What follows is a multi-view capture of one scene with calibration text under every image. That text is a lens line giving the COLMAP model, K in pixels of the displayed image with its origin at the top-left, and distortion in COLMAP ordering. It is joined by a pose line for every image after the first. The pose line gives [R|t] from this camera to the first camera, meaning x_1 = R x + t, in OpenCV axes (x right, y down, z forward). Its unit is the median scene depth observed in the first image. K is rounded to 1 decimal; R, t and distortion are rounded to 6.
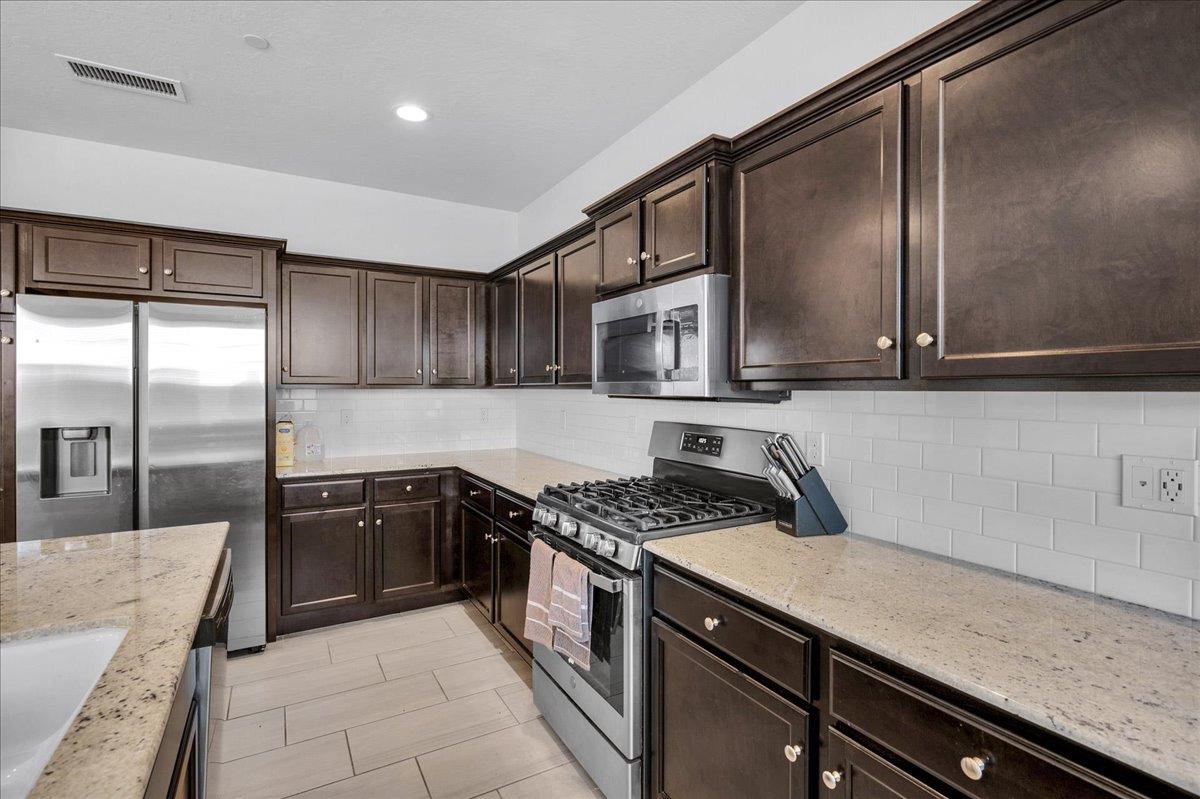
lens RADIAL K [[554.3, 0, 586.3], [0, 554.3, 388.7], [0, 0, 1]] dist [-0.000974, -0.000110]
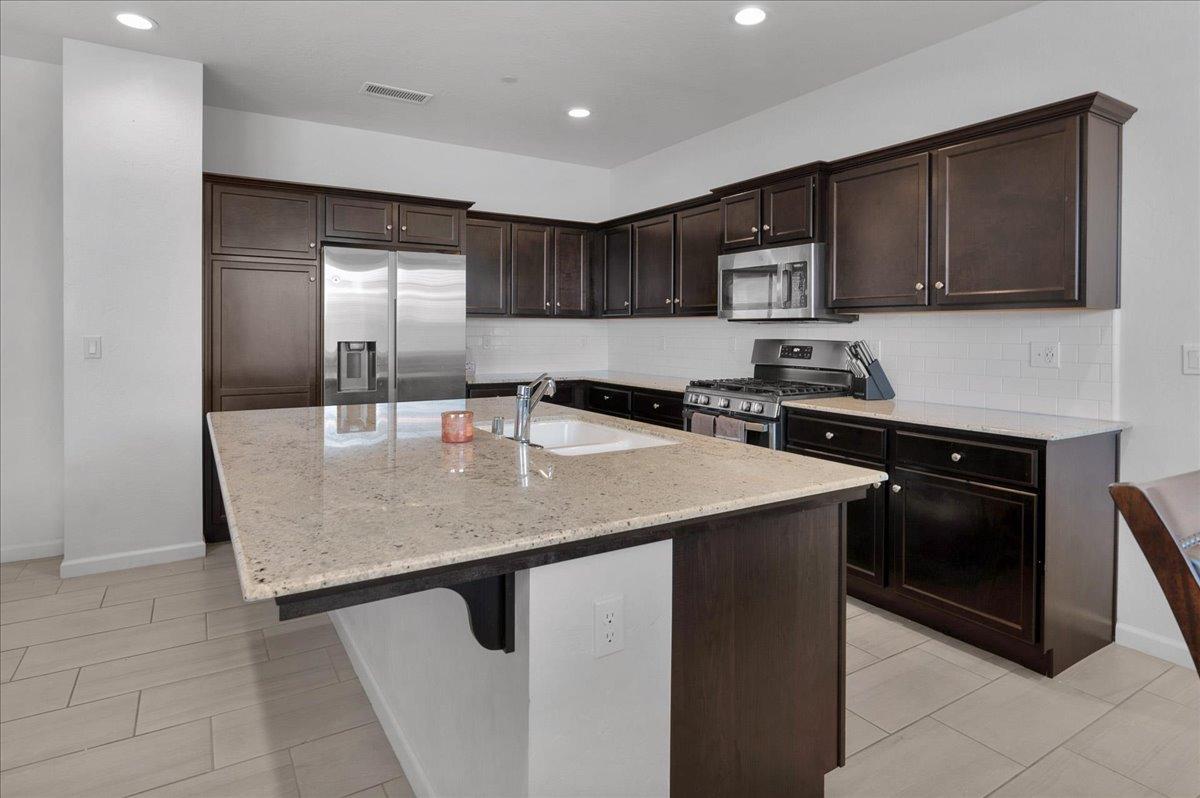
lens RADIAL K [[635.6, 0, 617.6], [0, 635.6, 334.0], [0, 0, 1]] dist [0.001221, 0.000343]
pose [[0.997428, -0.000221, 0.071671, -0.443139], [-0.000408, 0.999962, 0.008761, 0.042073], [-0.071670, -0.008768, 0.997390, -0.751407]]
